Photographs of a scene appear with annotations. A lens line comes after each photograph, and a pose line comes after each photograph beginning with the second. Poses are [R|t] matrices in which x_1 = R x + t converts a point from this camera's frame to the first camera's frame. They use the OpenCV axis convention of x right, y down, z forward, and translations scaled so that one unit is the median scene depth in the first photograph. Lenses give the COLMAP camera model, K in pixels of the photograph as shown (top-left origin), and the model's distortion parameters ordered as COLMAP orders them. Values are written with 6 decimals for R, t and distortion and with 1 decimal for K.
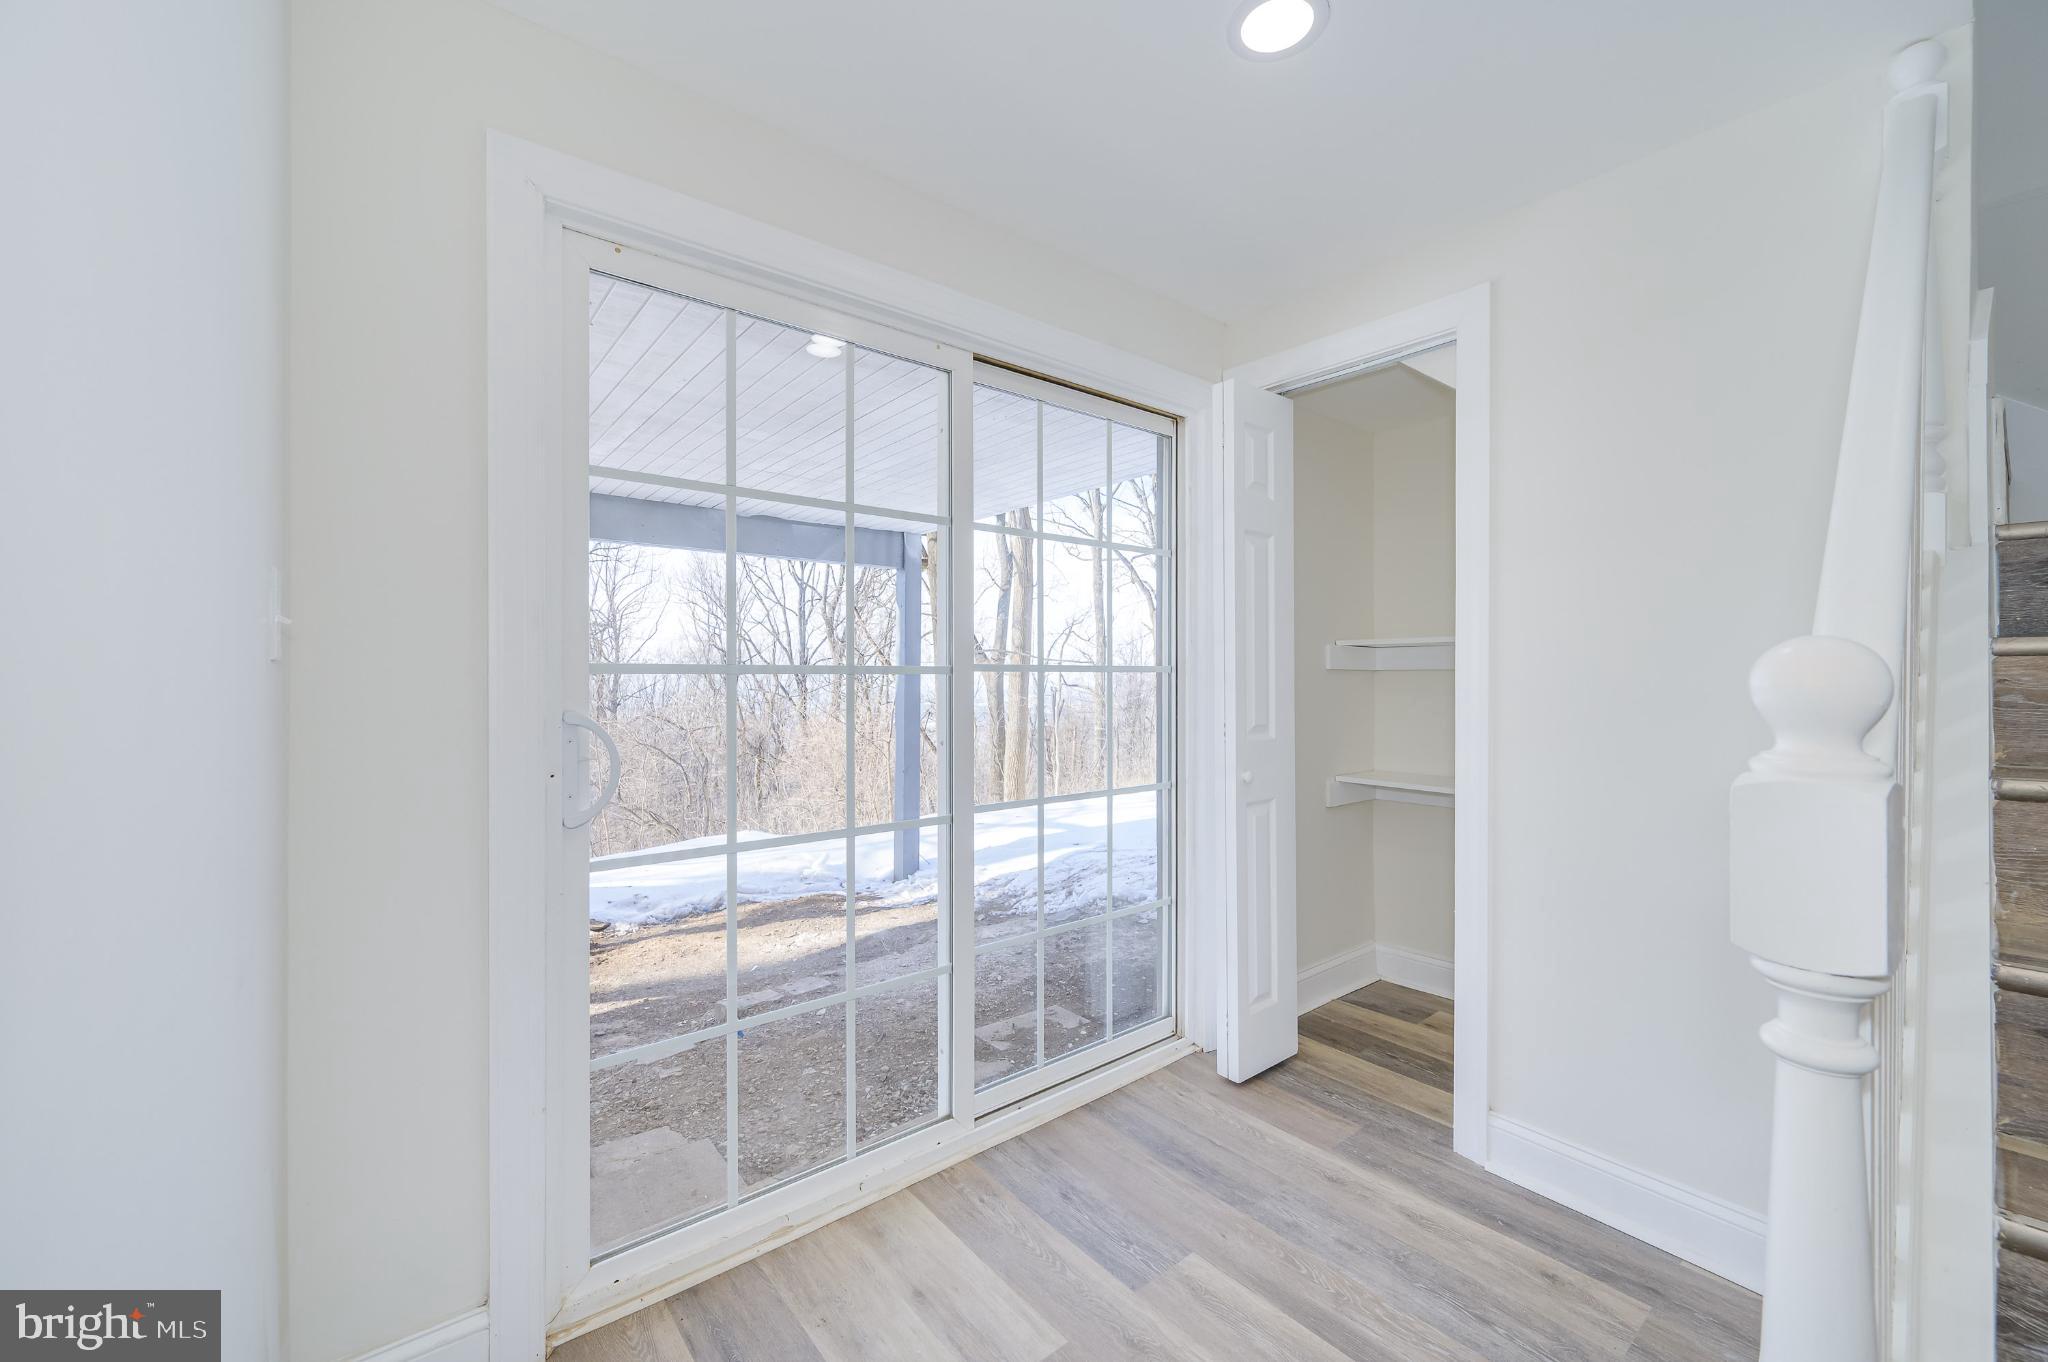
lens RADIAL K [[833.4, 0, 1016.2], [0, 833.4, 678.6], [0, 0, 1]] dist [-0.000088, 0.000390]
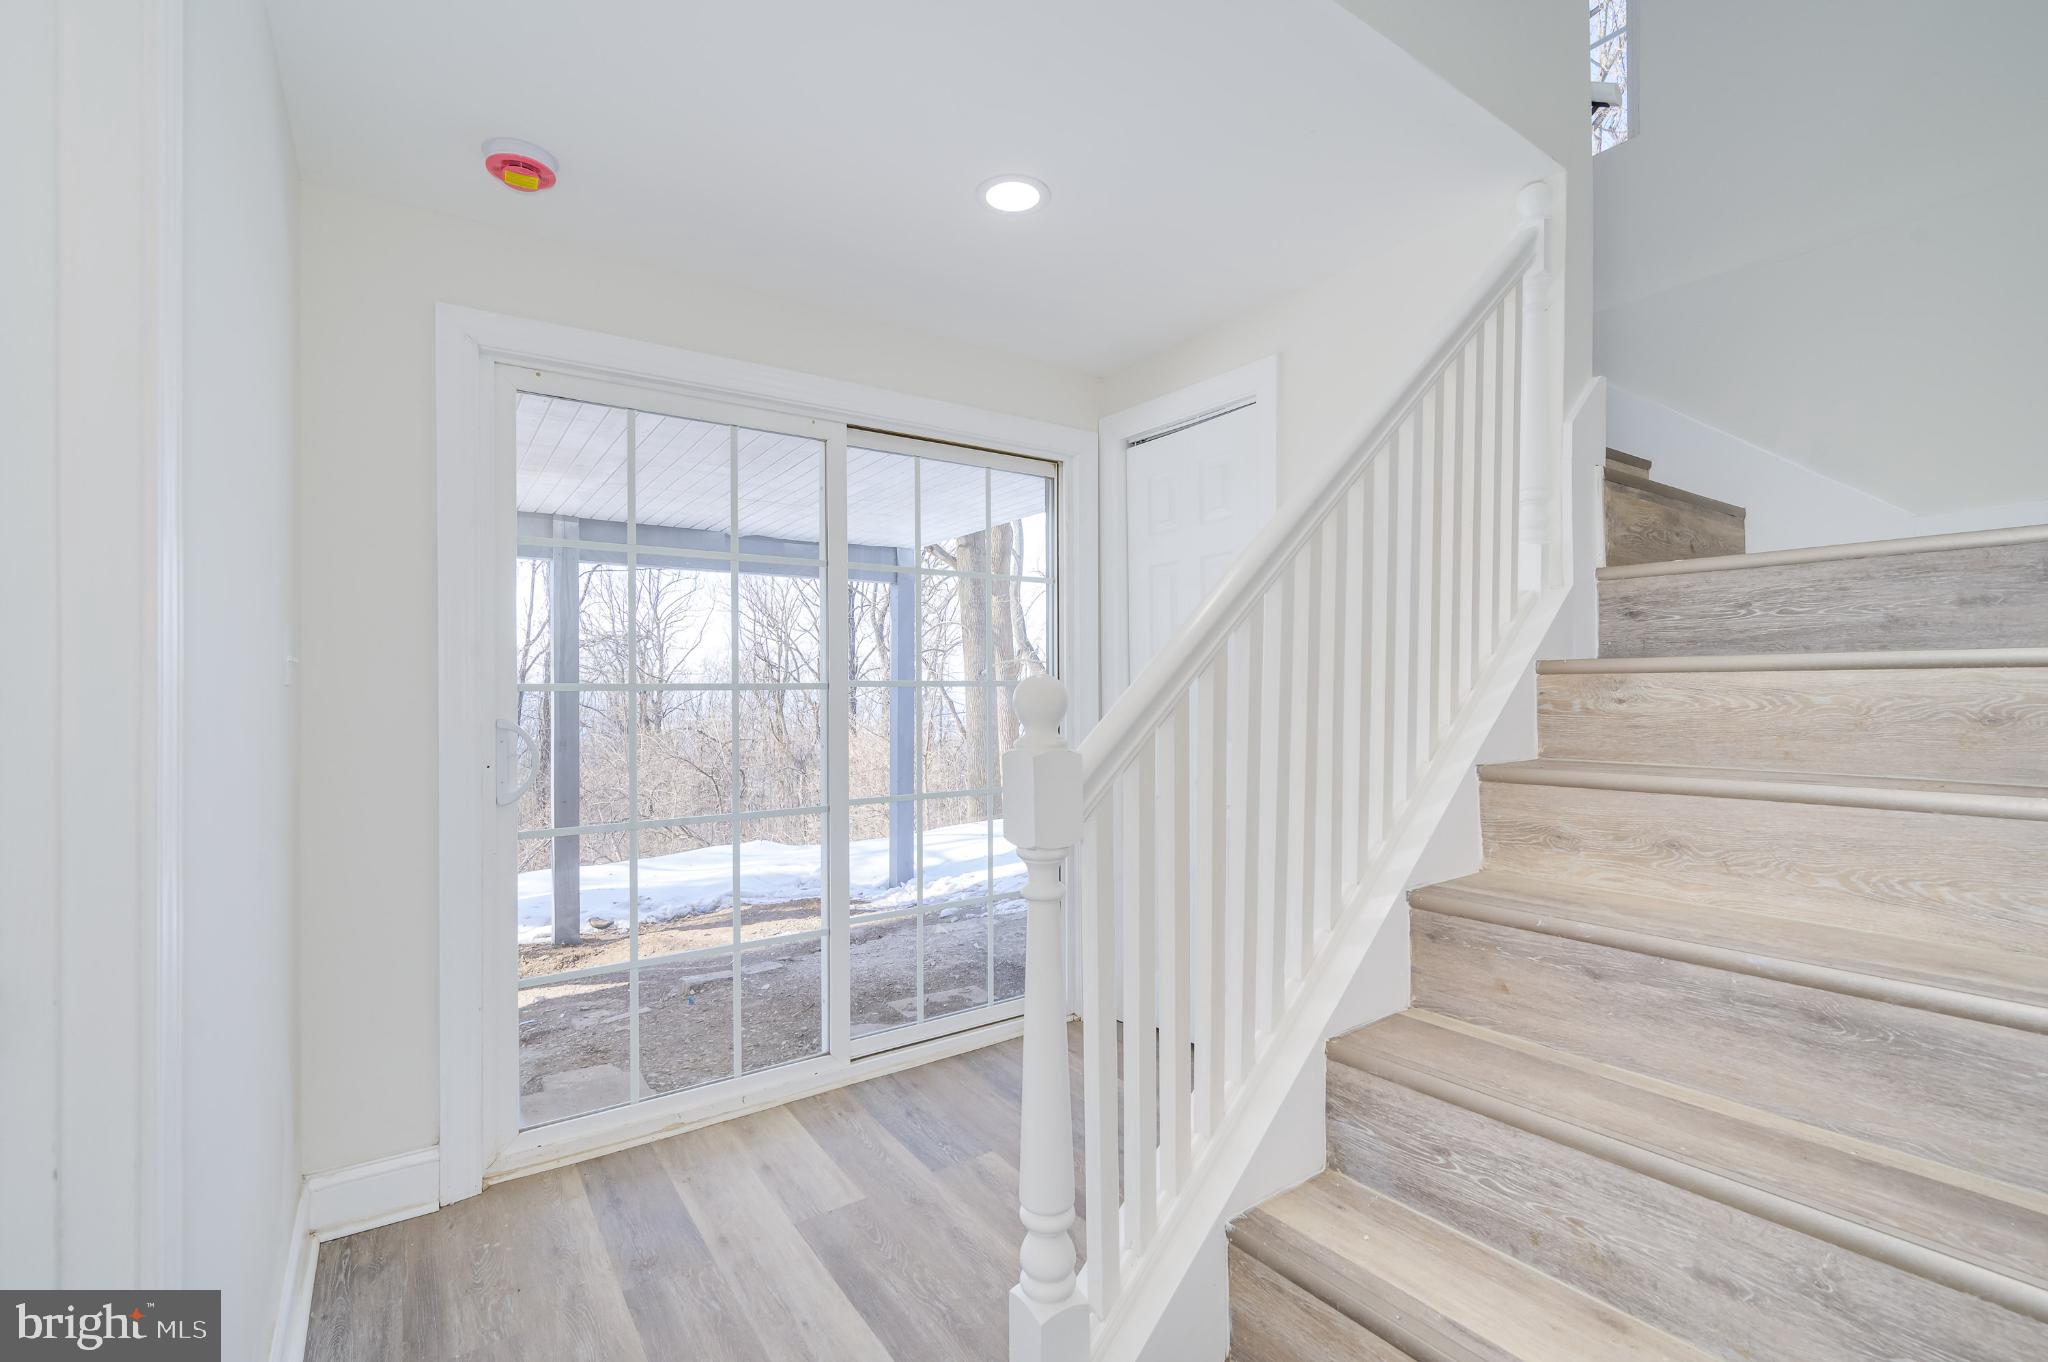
lens RADIAL K [[903.7, 0, 1032.5], [0, 903.7, 687.1], [0, 0, 1]] dist [-0.003778, 0.000798]
pose [[0.998000, -0.003402, -0.063118, 0.291842], [0.003284, 0.999993, -0.001974, -0.004532], [0.063125, 0.001763, 0.998004, -0.284577]]
